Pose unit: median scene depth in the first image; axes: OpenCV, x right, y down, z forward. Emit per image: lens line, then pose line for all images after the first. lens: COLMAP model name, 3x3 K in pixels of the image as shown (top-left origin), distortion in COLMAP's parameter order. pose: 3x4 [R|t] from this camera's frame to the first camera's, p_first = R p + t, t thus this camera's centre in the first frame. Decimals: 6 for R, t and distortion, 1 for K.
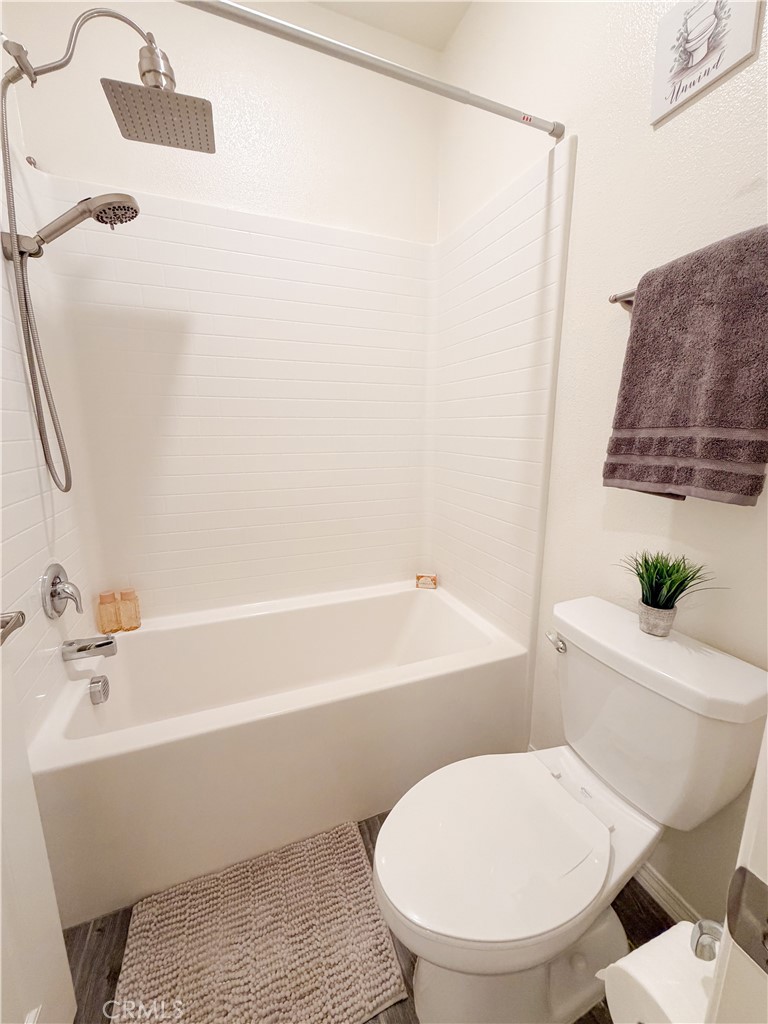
lens RADIAL K [[408.1, 0, 383.6], [0, 408.1, 513.3], [0, 0, 1]] dist [-0.000900, 0.000348]
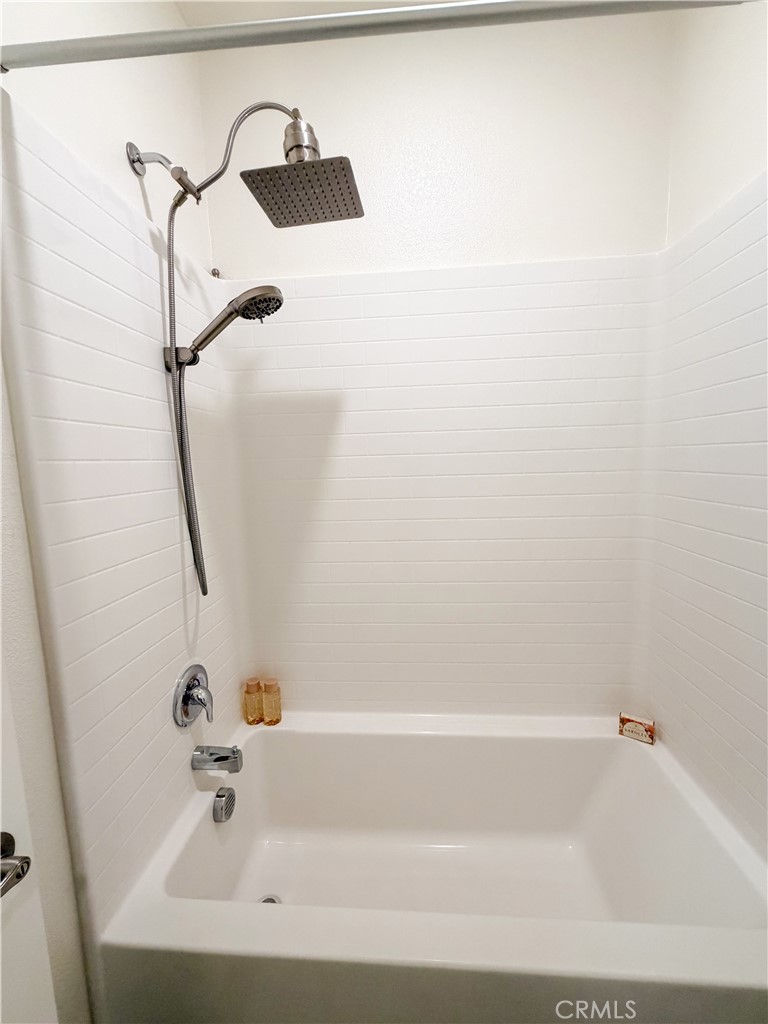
lens RADIAL K [[408.1, 0, 385.3], [0, 408.1, 512.9], [0, 0, 1]] dist [-0.000900, 0.000348]
pose [[0.902277, 0.027278, -0.430293, 0.016321], [-0.057893, 0.996624, -0.058216, -0.218896], [0.427252, 0.077438, 0.900810, 0.304598]]
